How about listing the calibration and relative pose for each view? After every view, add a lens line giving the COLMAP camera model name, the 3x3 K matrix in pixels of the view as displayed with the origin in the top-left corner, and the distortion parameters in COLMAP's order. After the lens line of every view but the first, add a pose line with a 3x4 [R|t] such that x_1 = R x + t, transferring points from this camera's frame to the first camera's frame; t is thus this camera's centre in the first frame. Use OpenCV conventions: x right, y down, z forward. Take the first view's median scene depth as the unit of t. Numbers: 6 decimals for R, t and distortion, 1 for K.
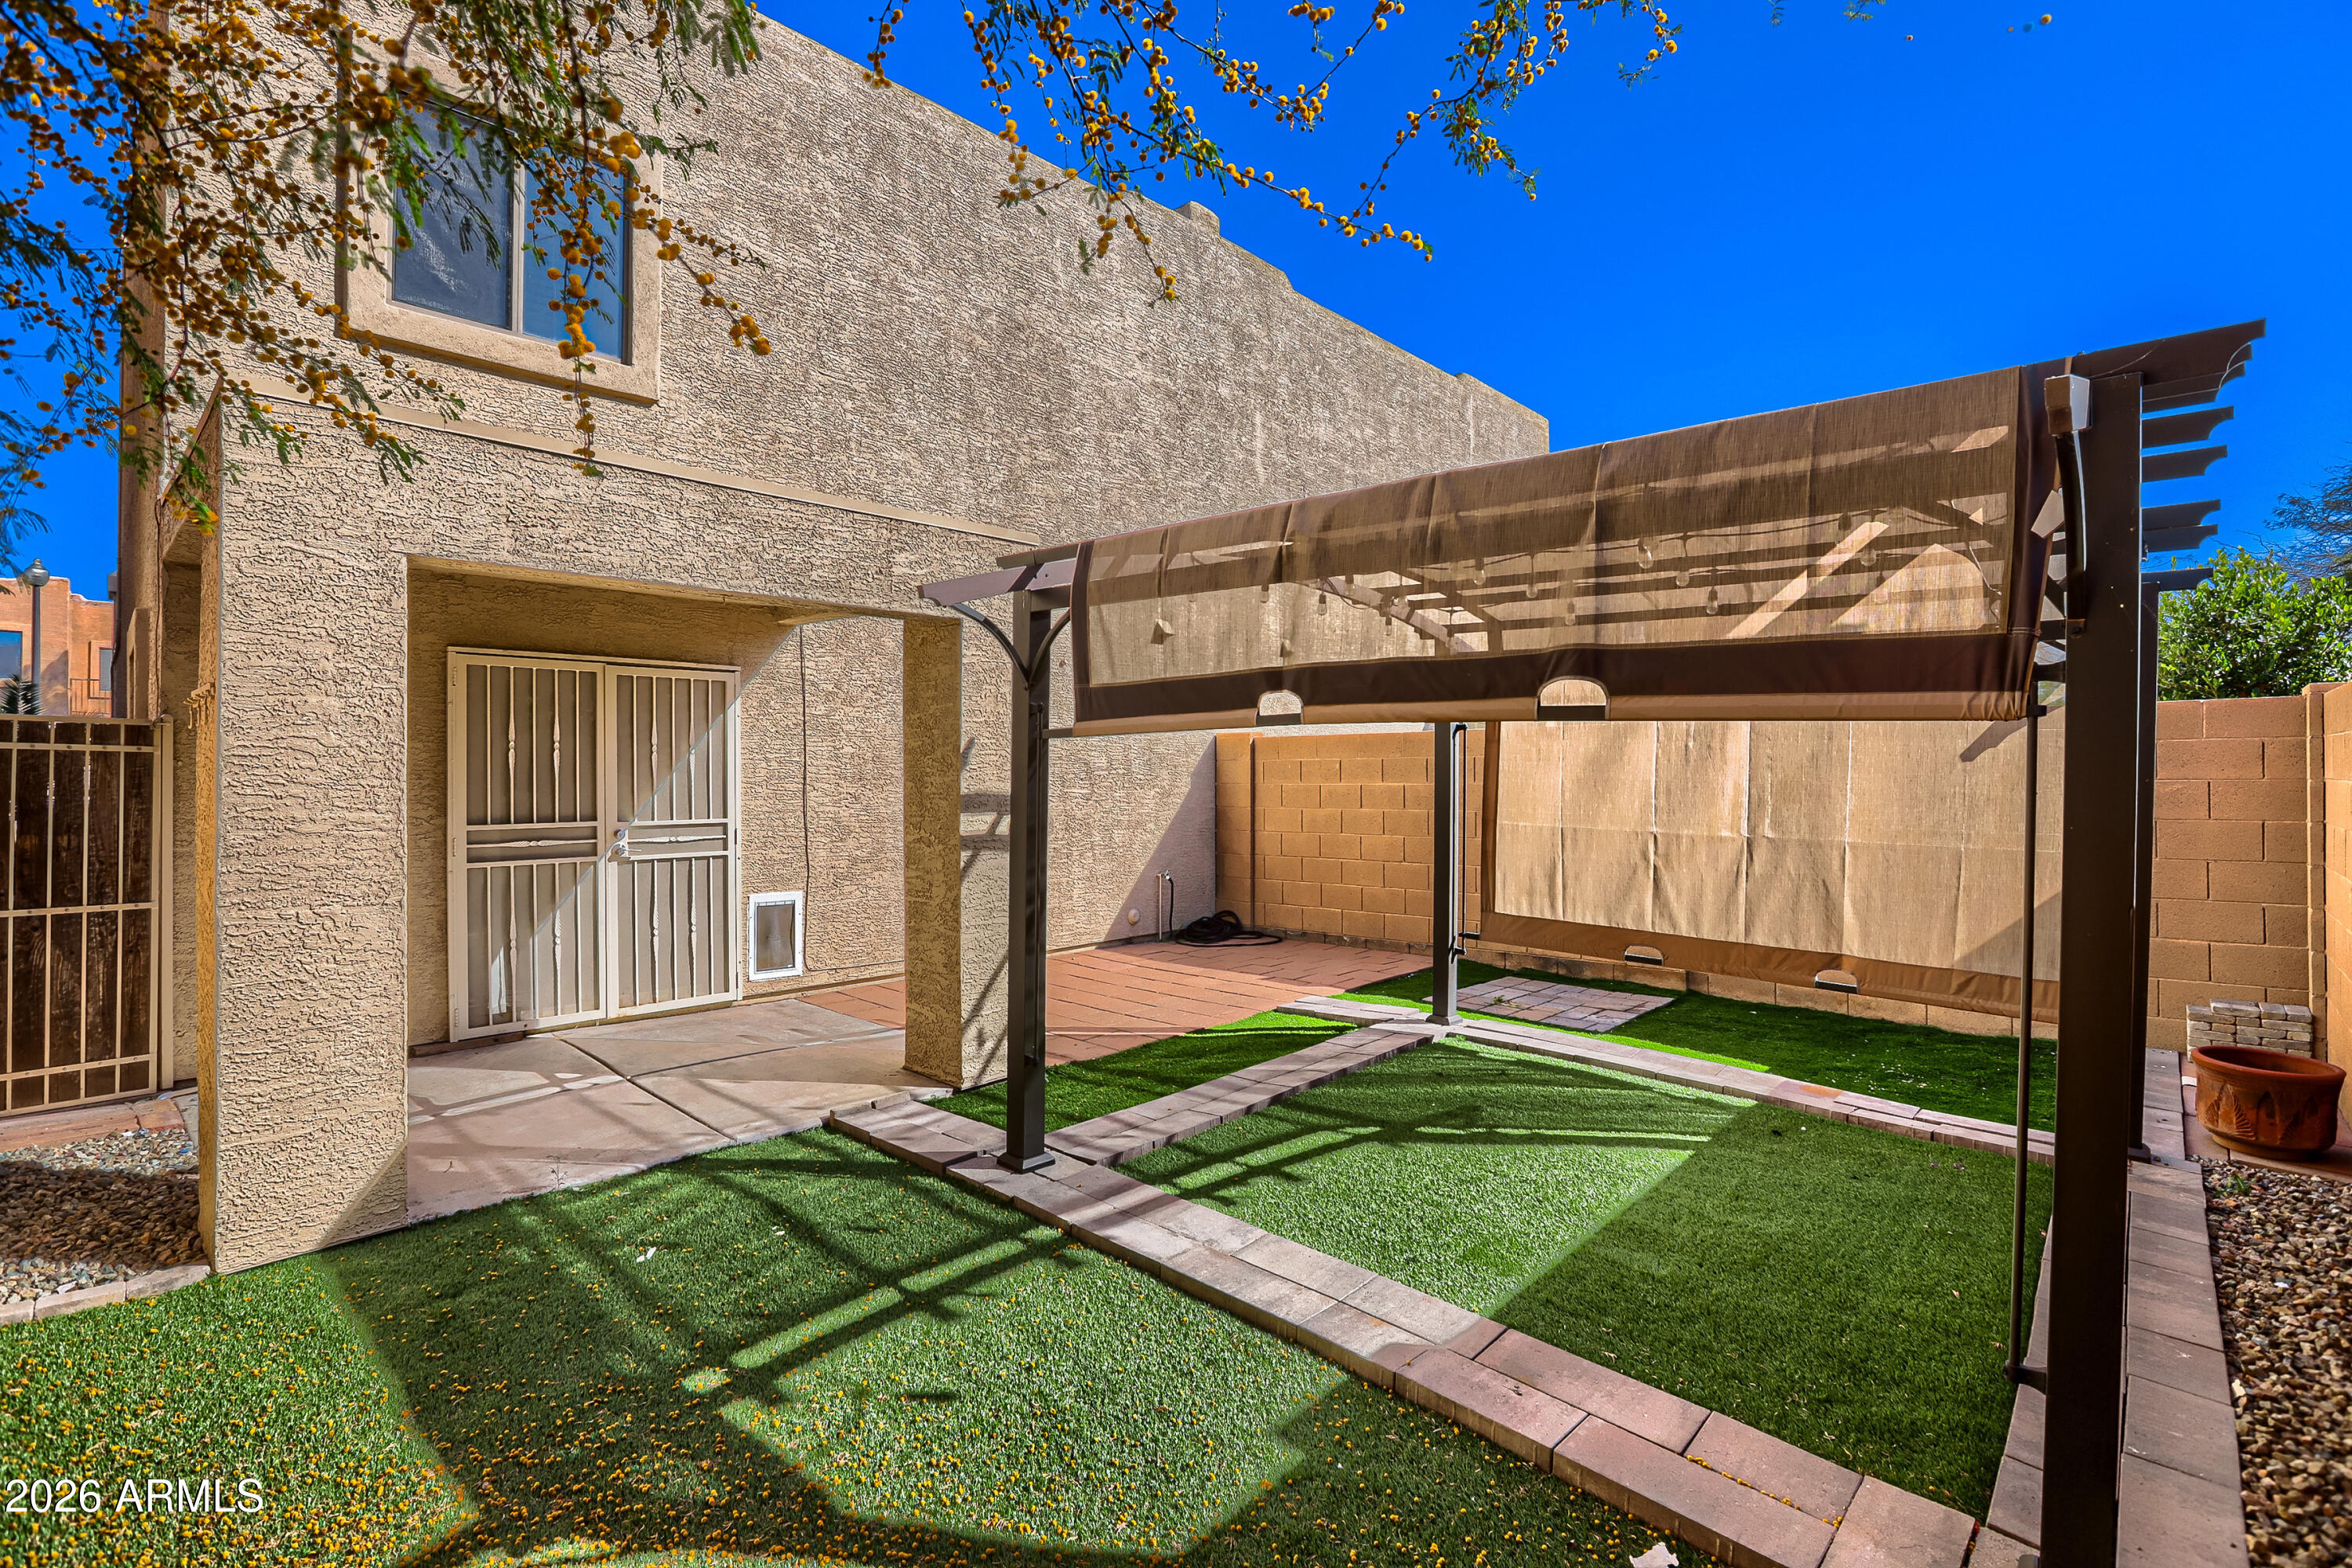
lens RADIAL K [[1057.8, 0, 1170.0], [0, 1057.8, 780.9], [0, 0, 1]] dist [-0.020559, 0.003475]
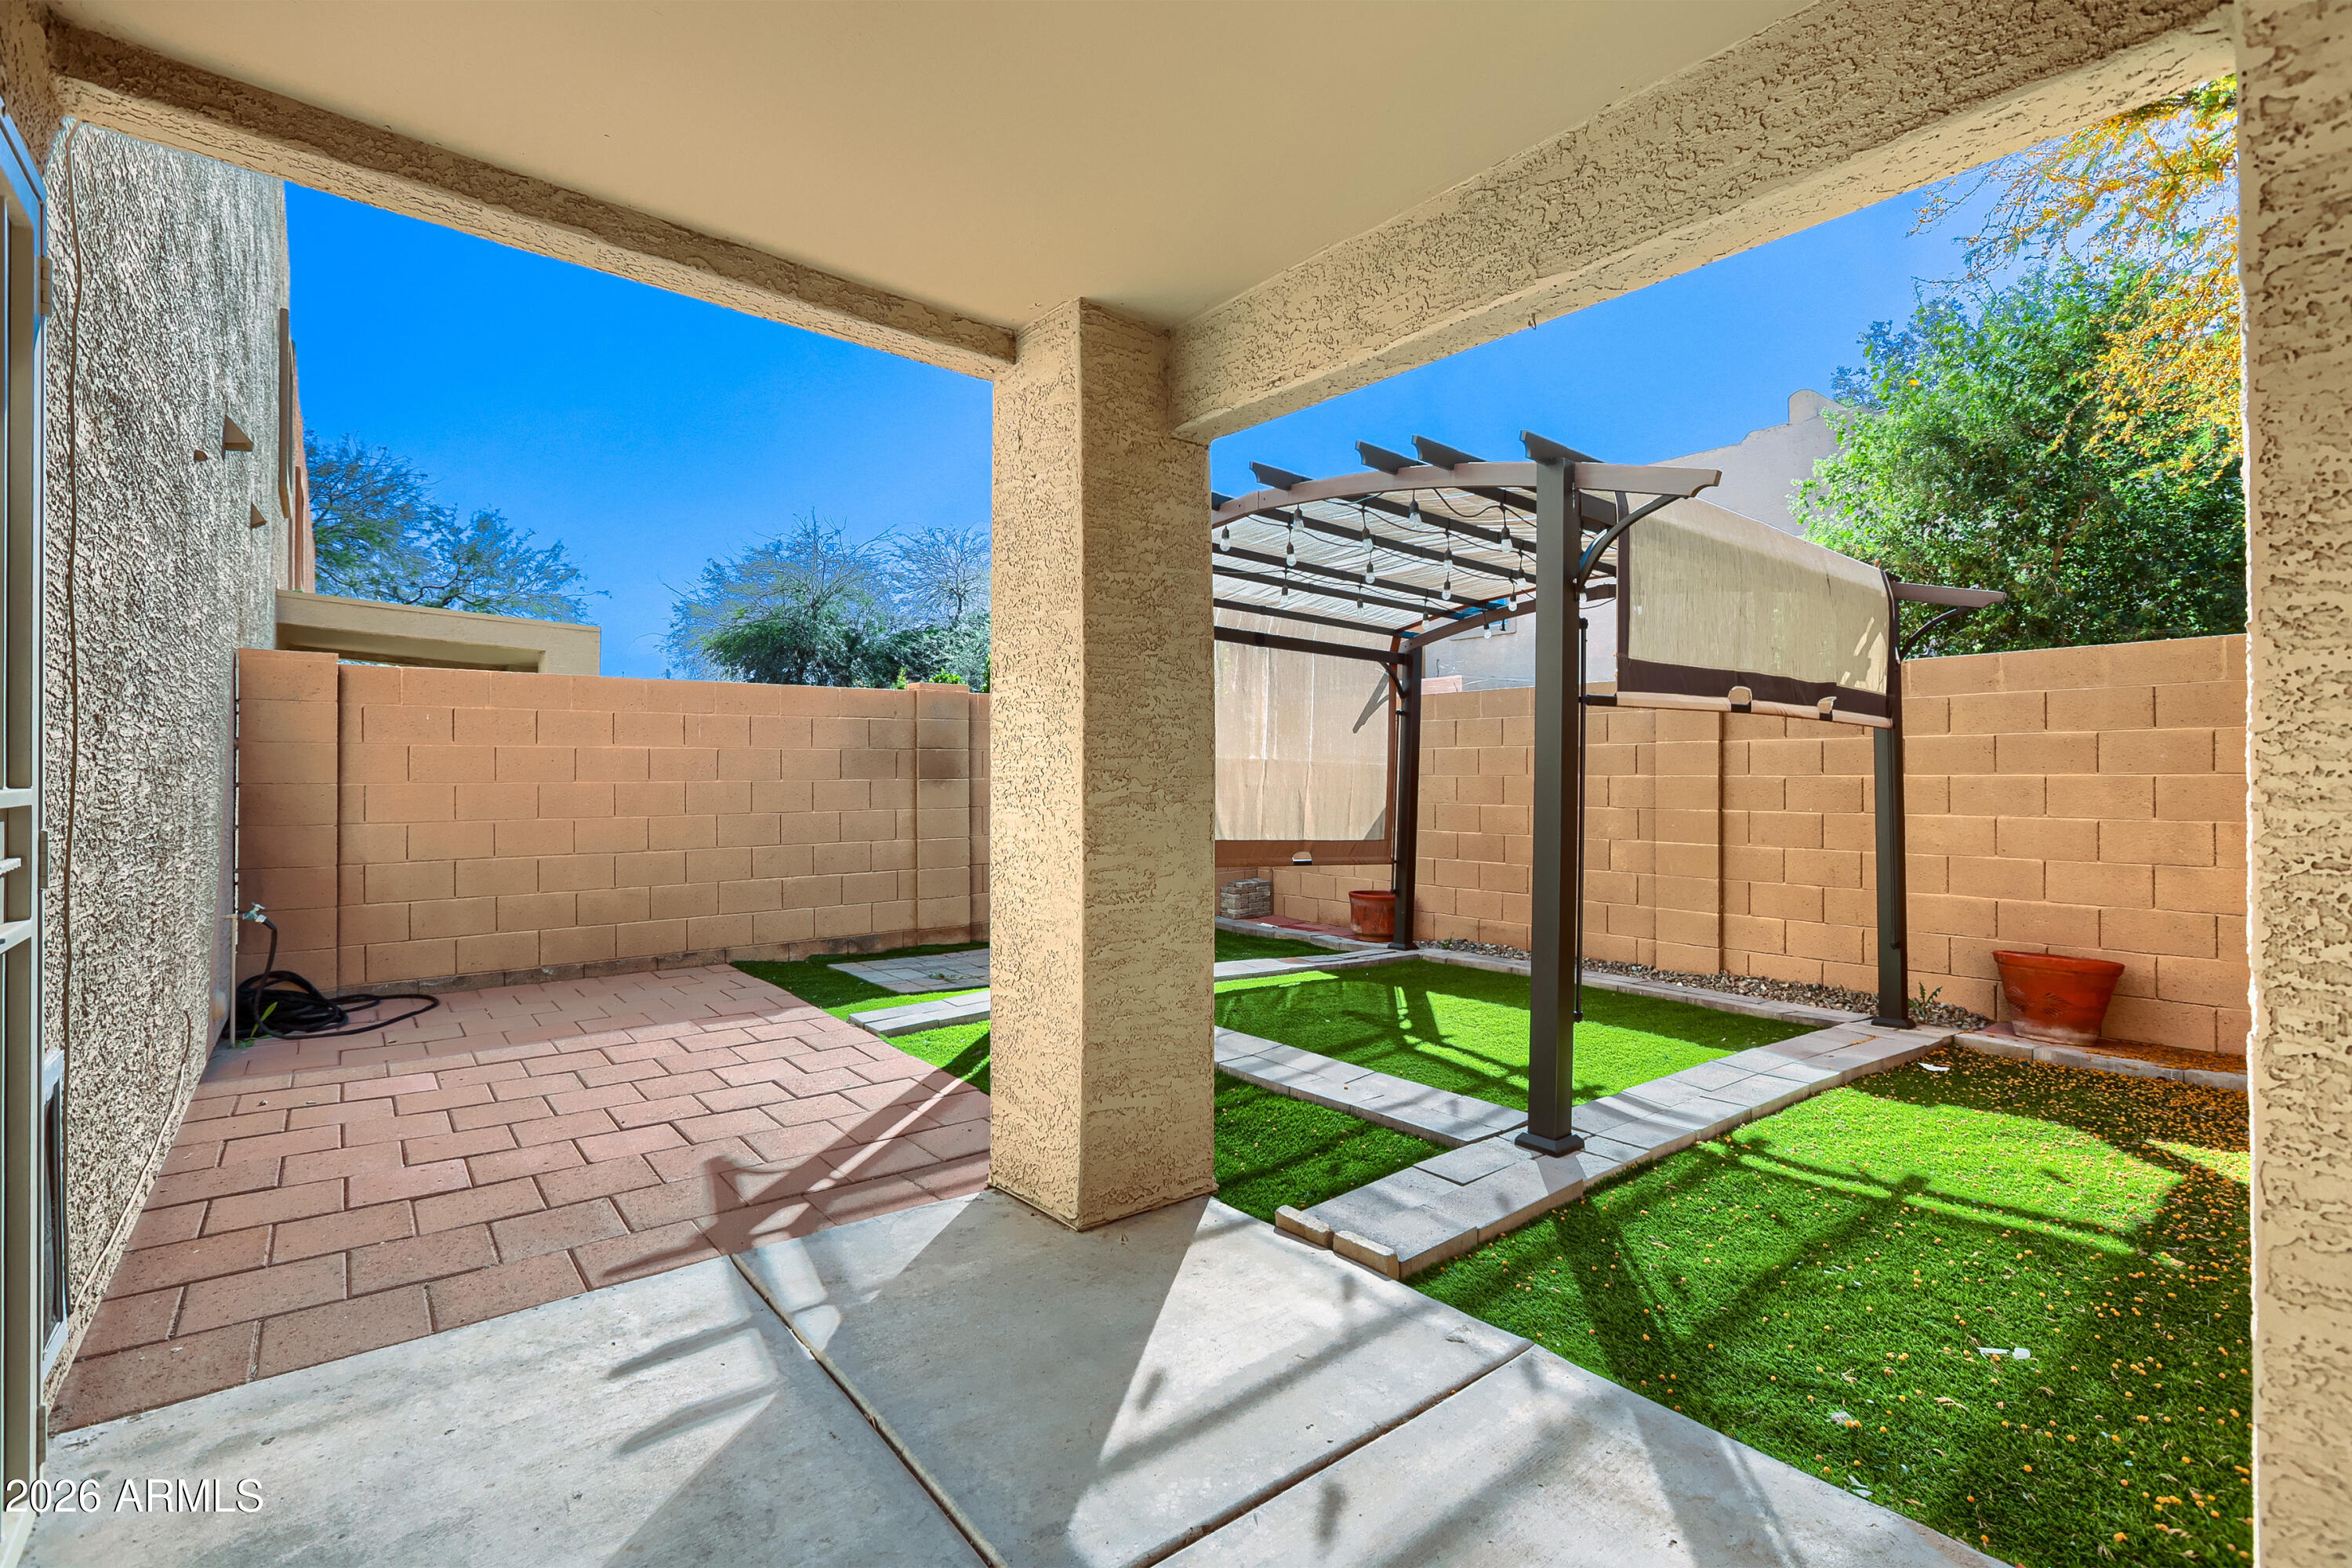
lens RADIAL K [[1057.8, 0, 1170.9], [0, 1057.8, 778.1], [0, 0, 1]] dist [-0.020559, 0.003475]
pose [[0.140415, 0.000886, 0.990092, -0.946325], [0.003130, 0.999994, -0.001338, 0.058725], [-0.990088, 0.003287, 0.140412, 1.089750]]
